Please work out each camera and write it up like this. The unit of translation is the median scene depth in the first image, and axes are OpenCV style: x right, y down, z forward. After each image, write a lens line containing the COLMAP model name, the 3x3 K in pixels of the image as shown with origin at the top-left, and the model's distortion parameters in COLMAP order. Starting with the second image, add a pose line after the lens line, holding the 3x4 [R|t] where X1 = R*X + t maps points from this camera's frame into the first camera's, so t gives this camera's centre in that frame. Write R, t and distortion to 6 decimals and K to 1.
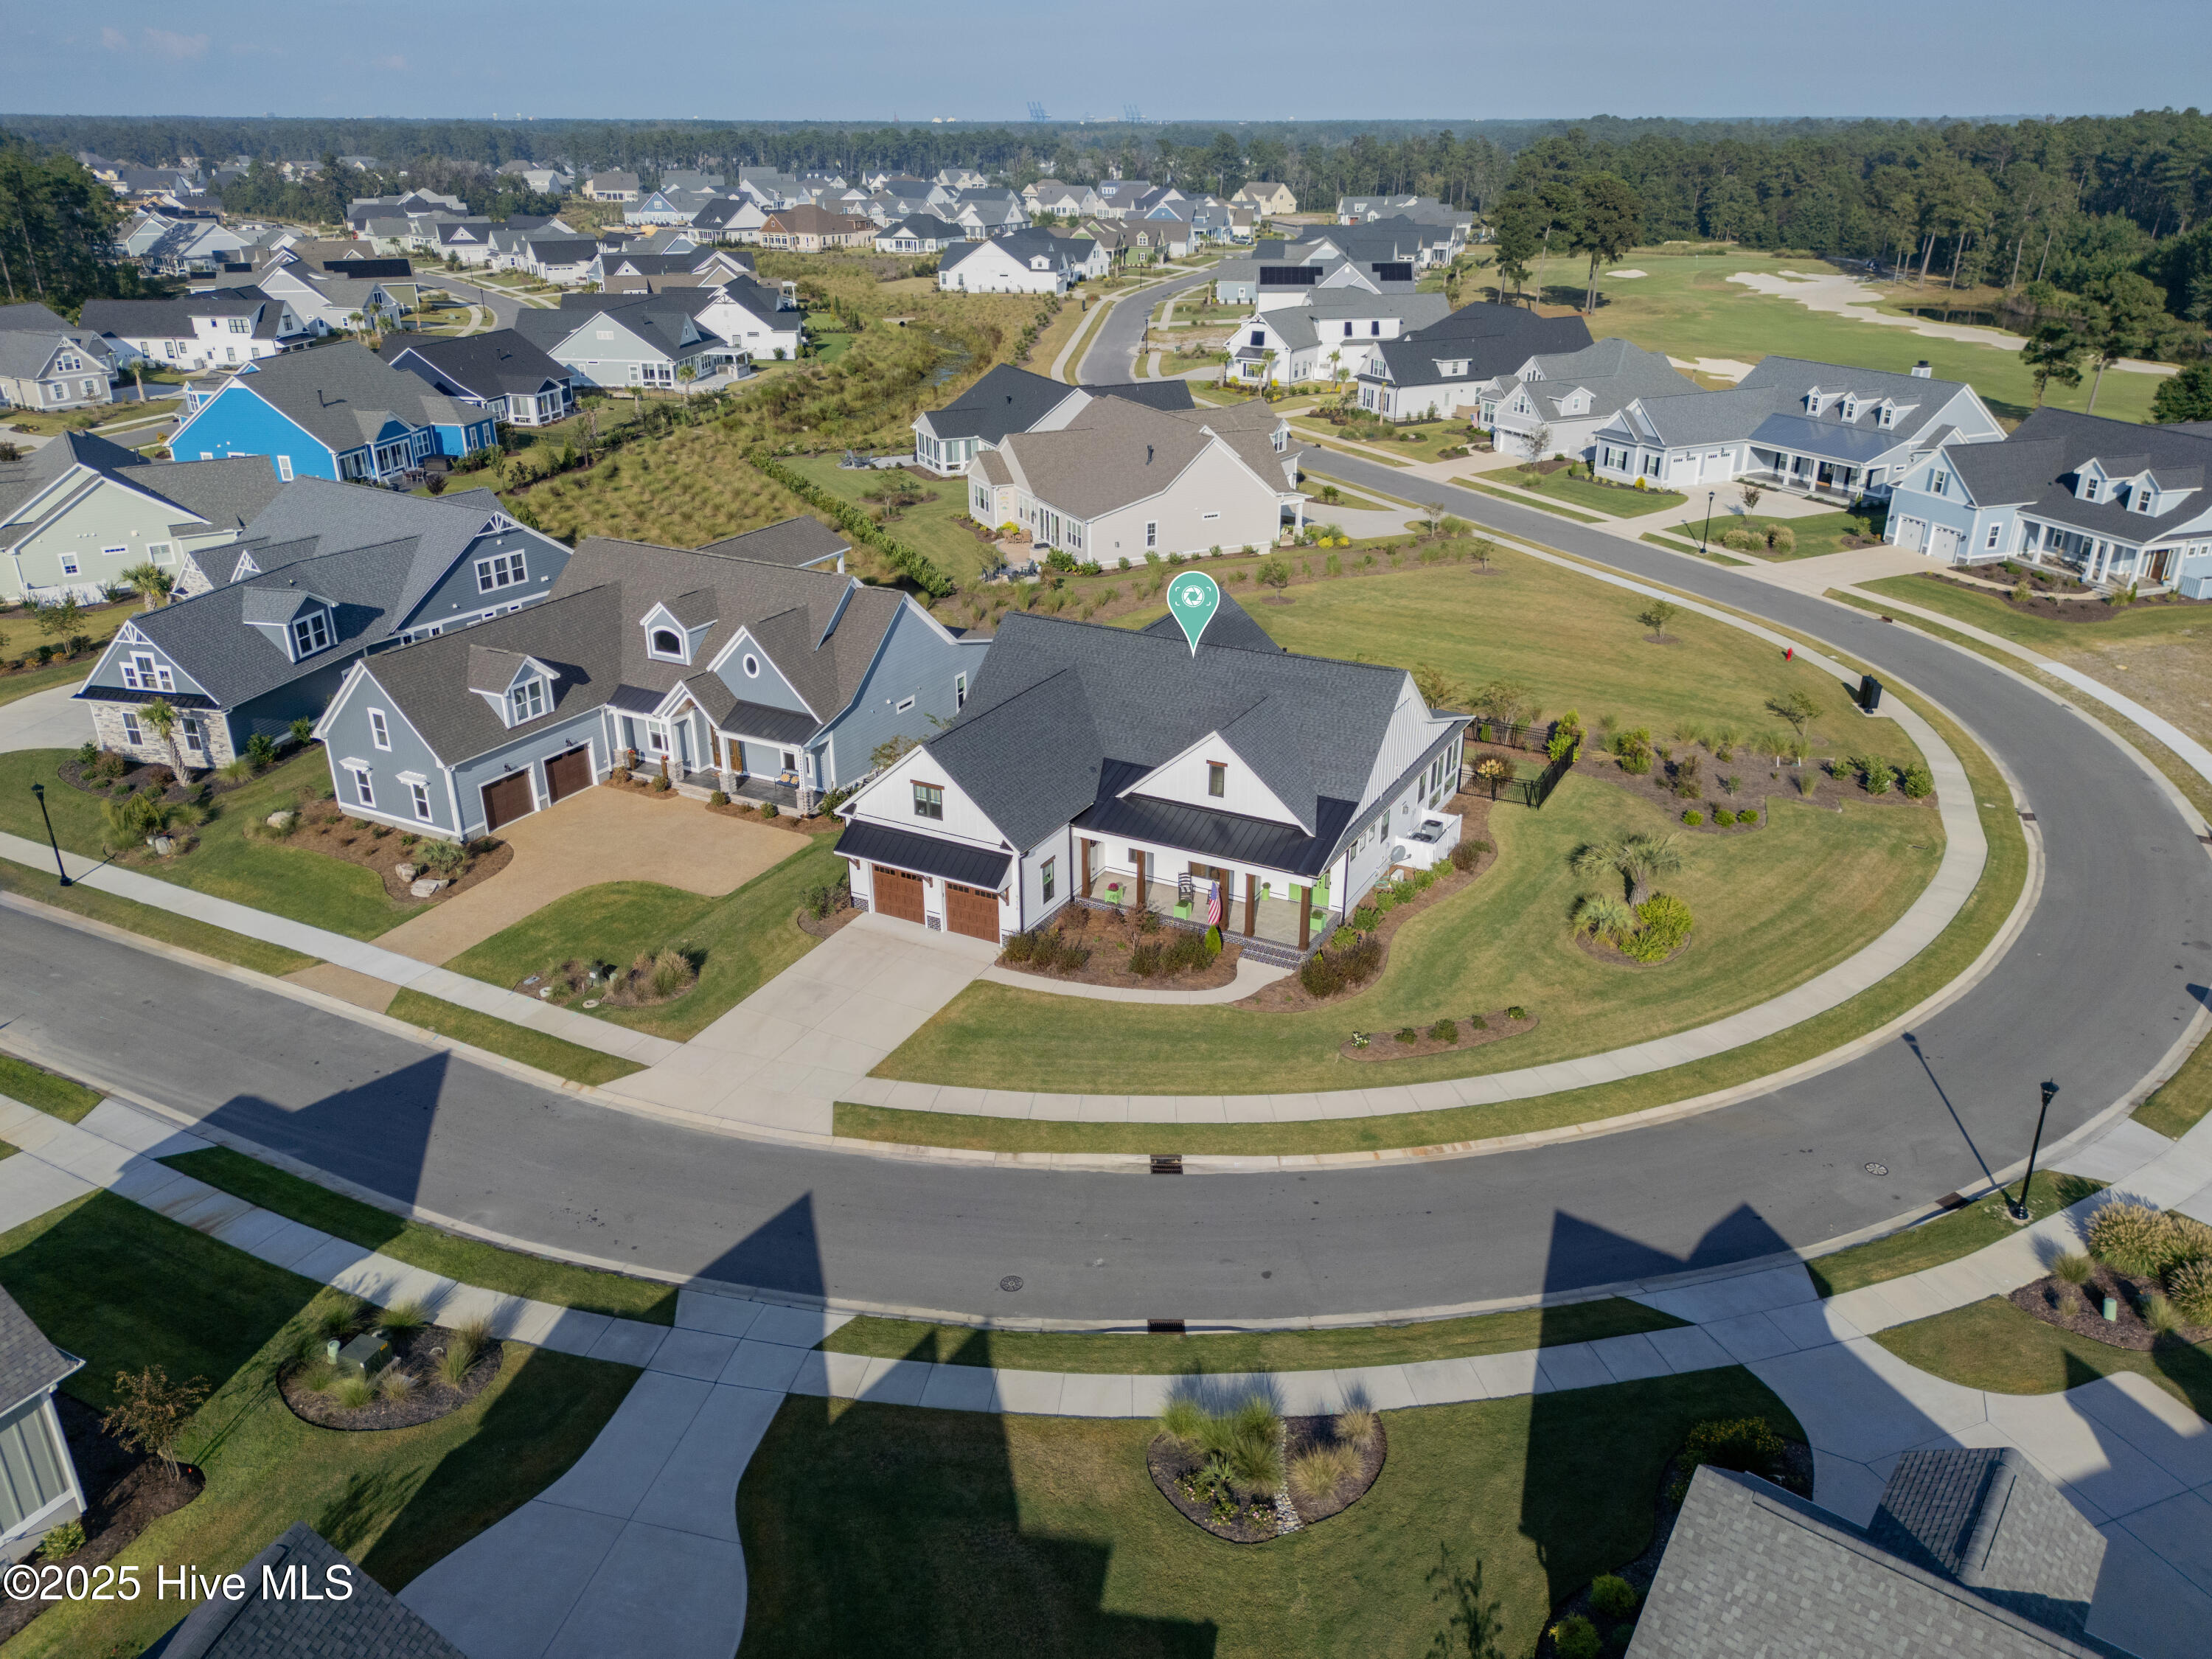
lens RADIAL K [[1583.9, 0, 1115.5], [0, 1583.9, 827.6], [0, 0, 1]] dist [0.062067, -0.067009]
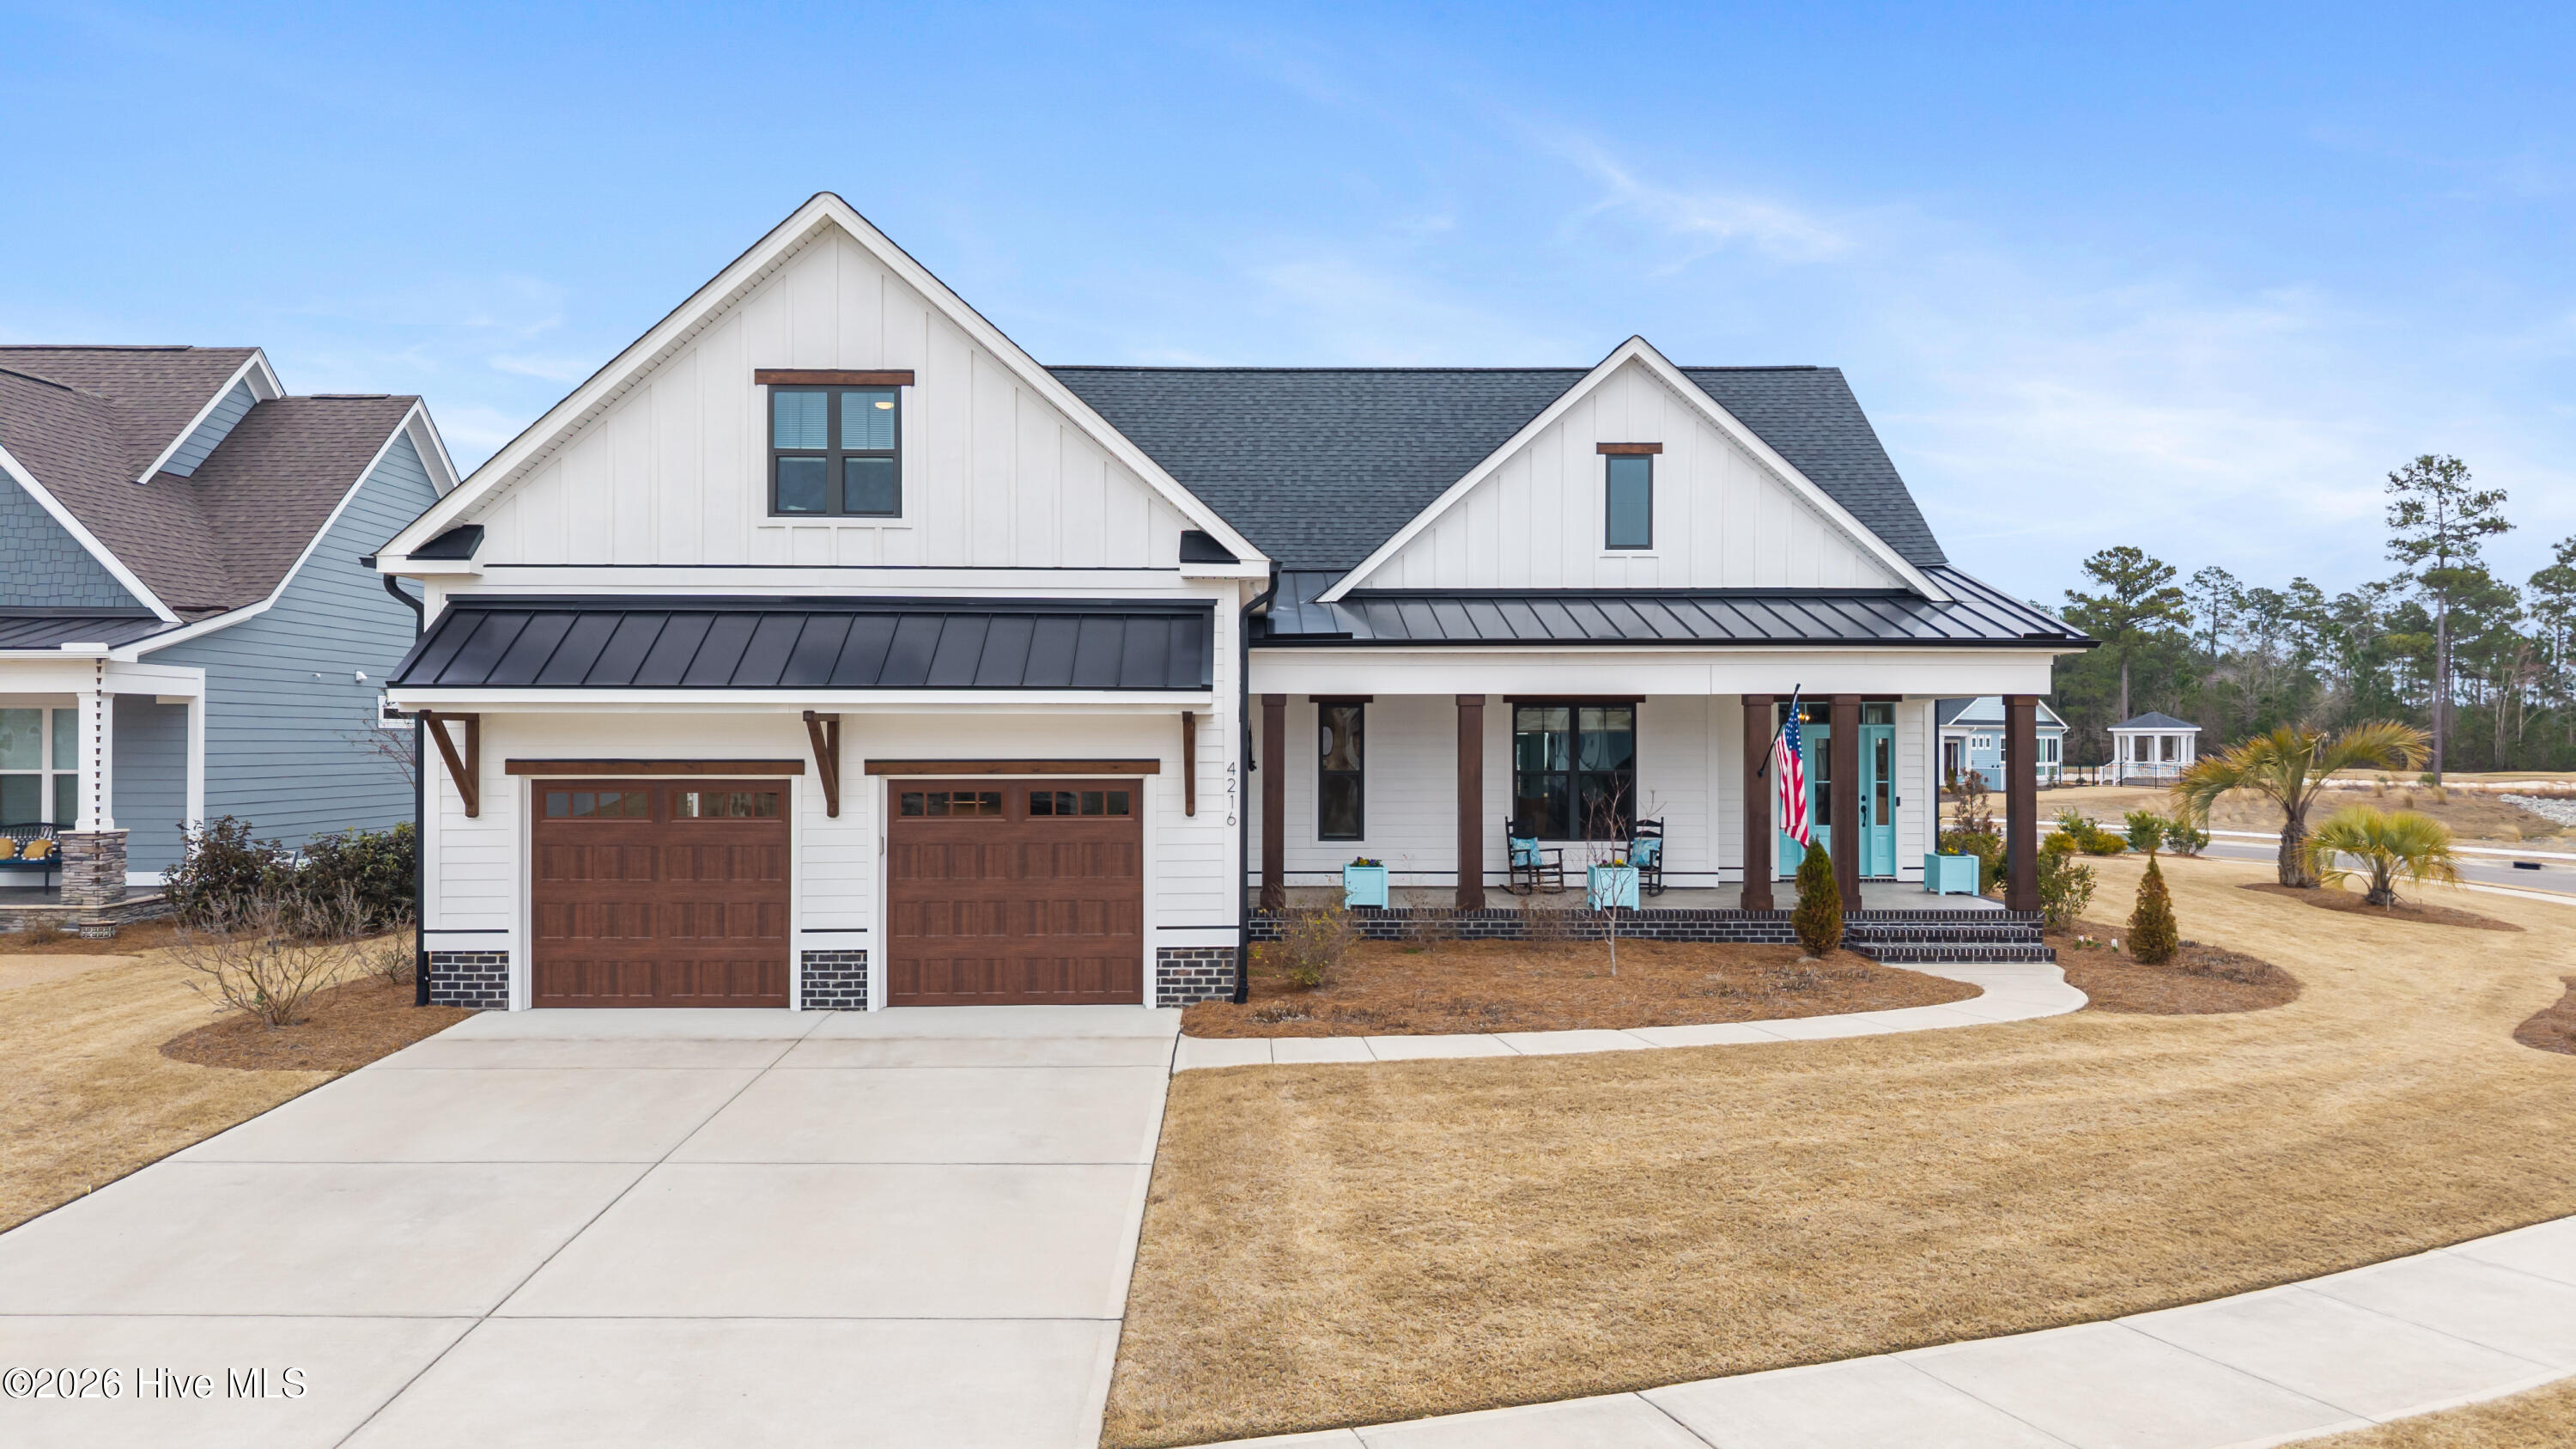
lens RADIAL K [[1732.9, 0, 1288.0], [0, 1732.9, 724.5], [0, 0, 1]] dist [0.052668, -0.000105]
pose [[0.873369, 0.006967, 0.487010, -0.185813], [0.192080, 0.913933, -0.357537, 0.135440], [-0.447585, 0.405806, 0.796862, 0.733642]]
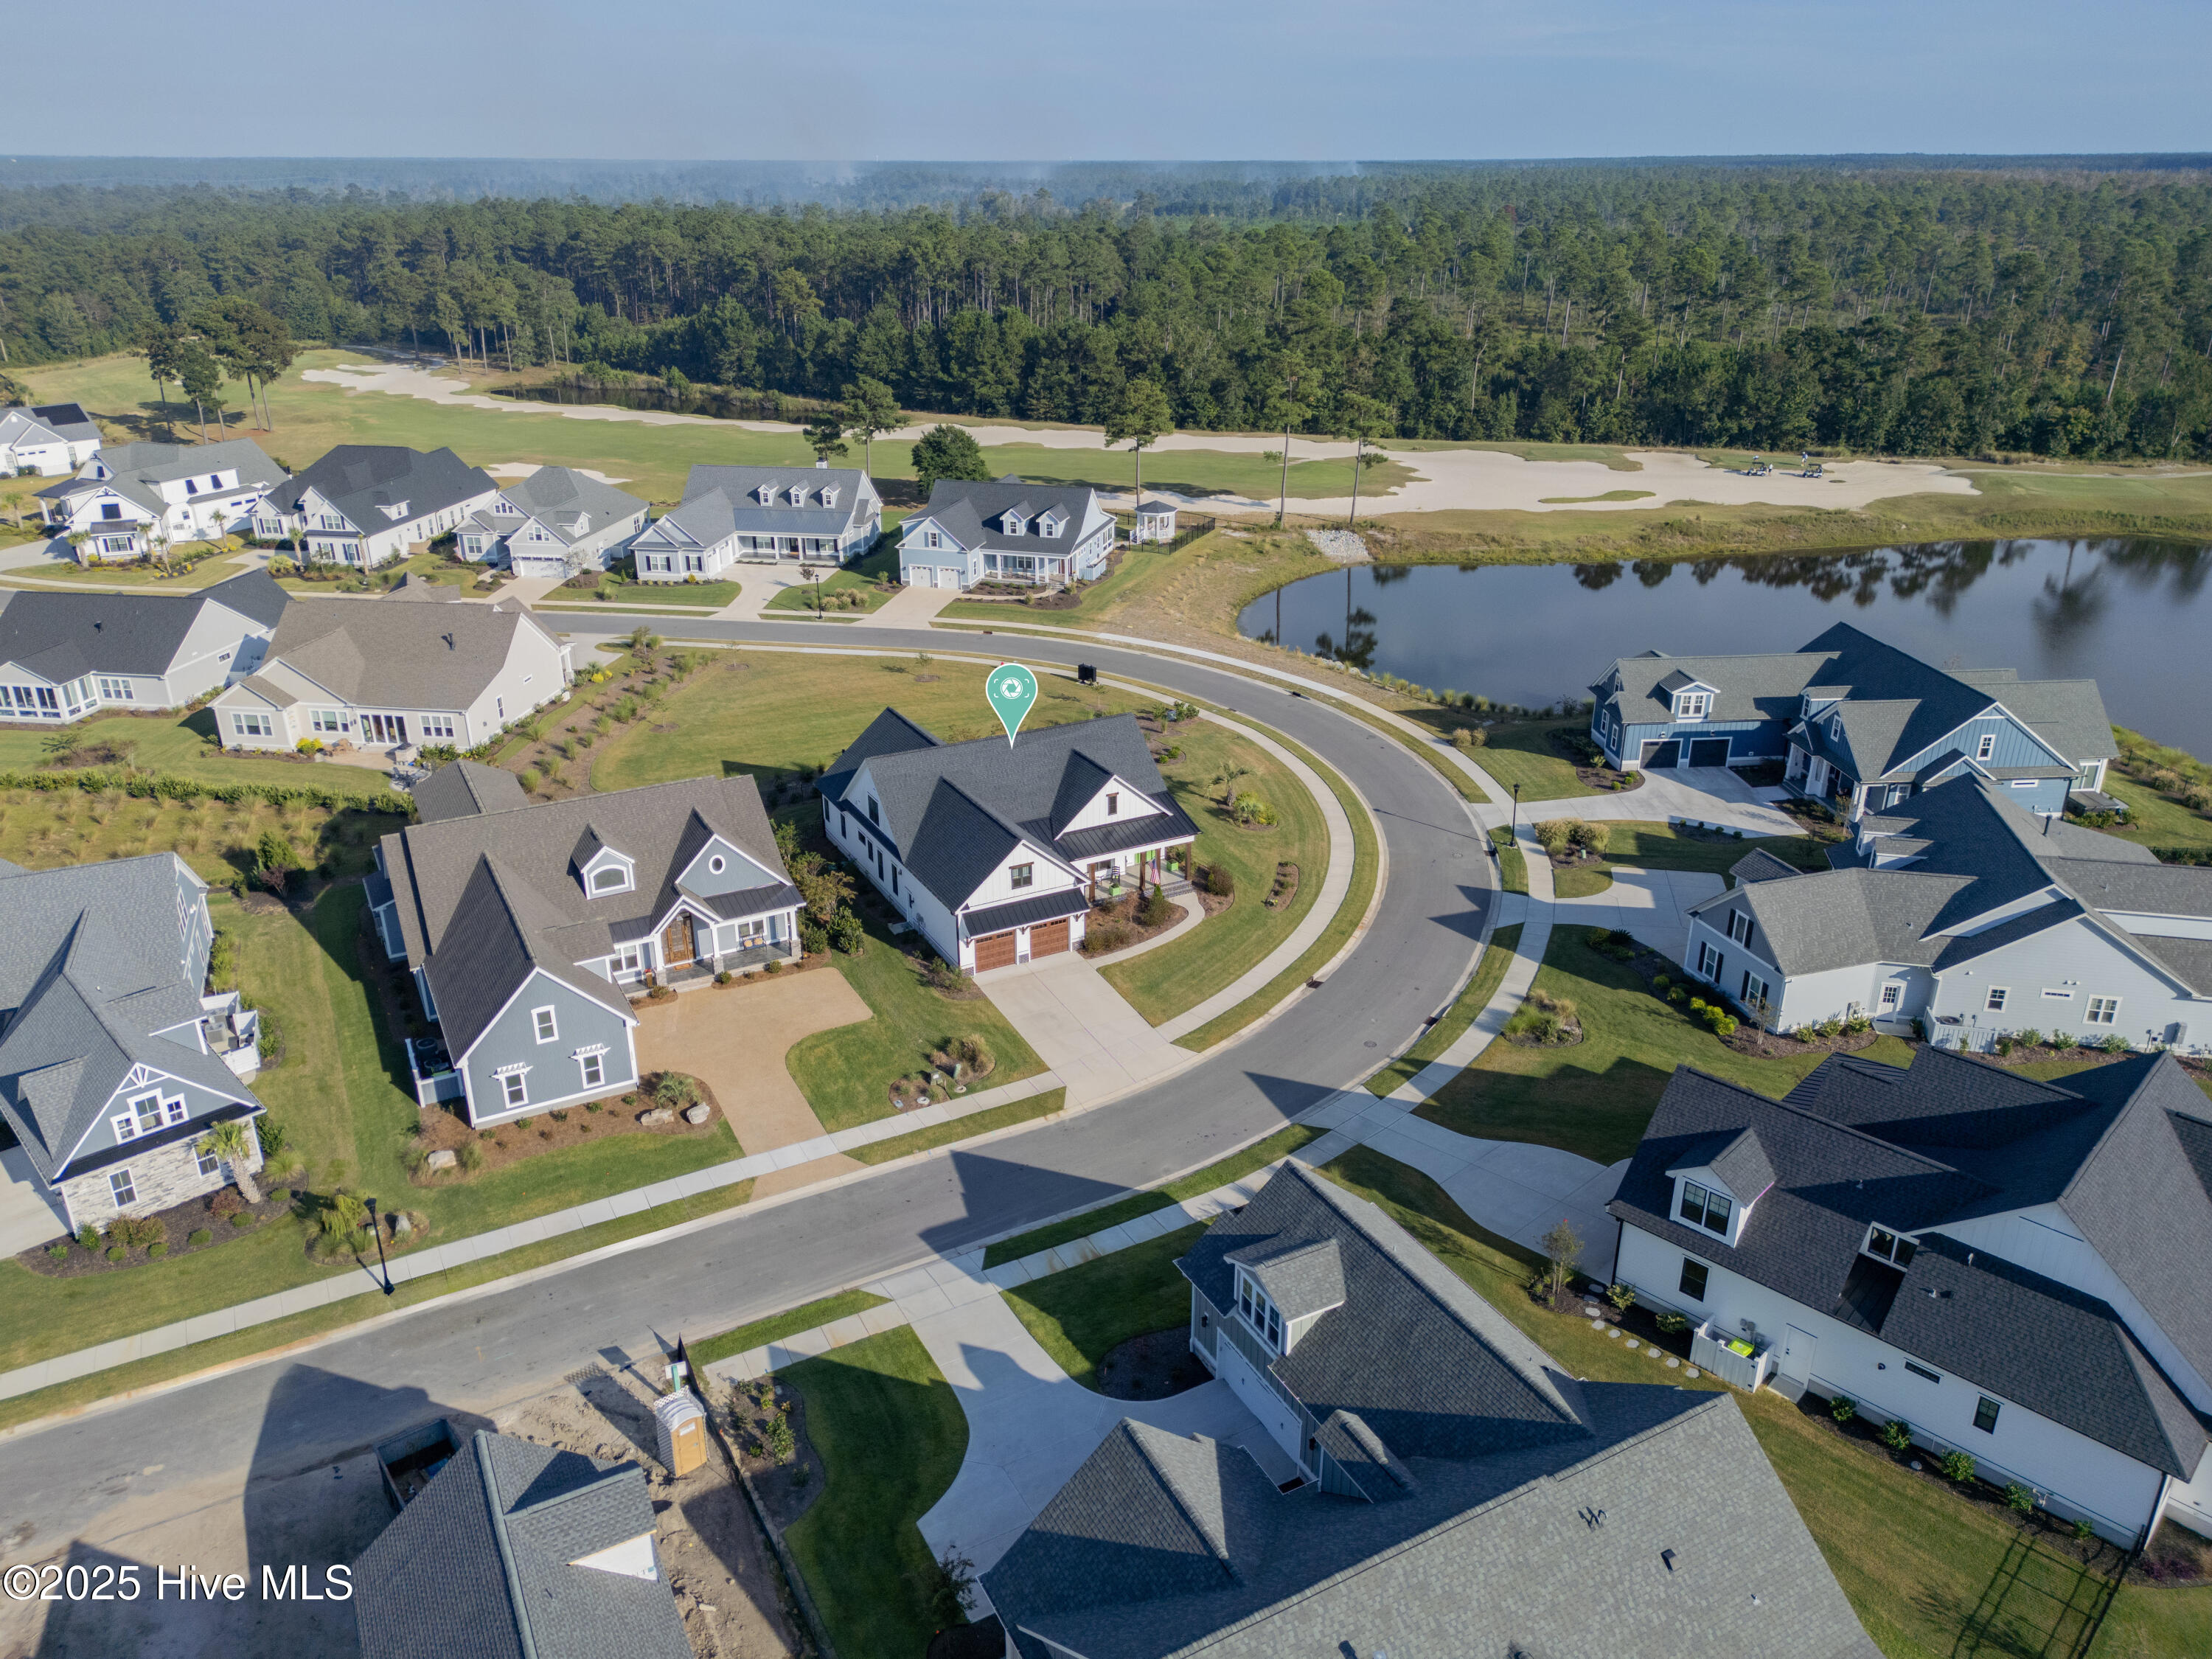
lens RADIAL K [[1564.2, 0, 1088.4], [0, 1564.2, 803.7], [0, 0, 1]] dist [0.059182, -0.064579]
pose [[0.561935, -0.311015, 0.766485, -1.149856], [0.334960, 0.932808, 0.132933, -0.246668], [-0.756327, 0.182042, 0.628355, 0.016464]]
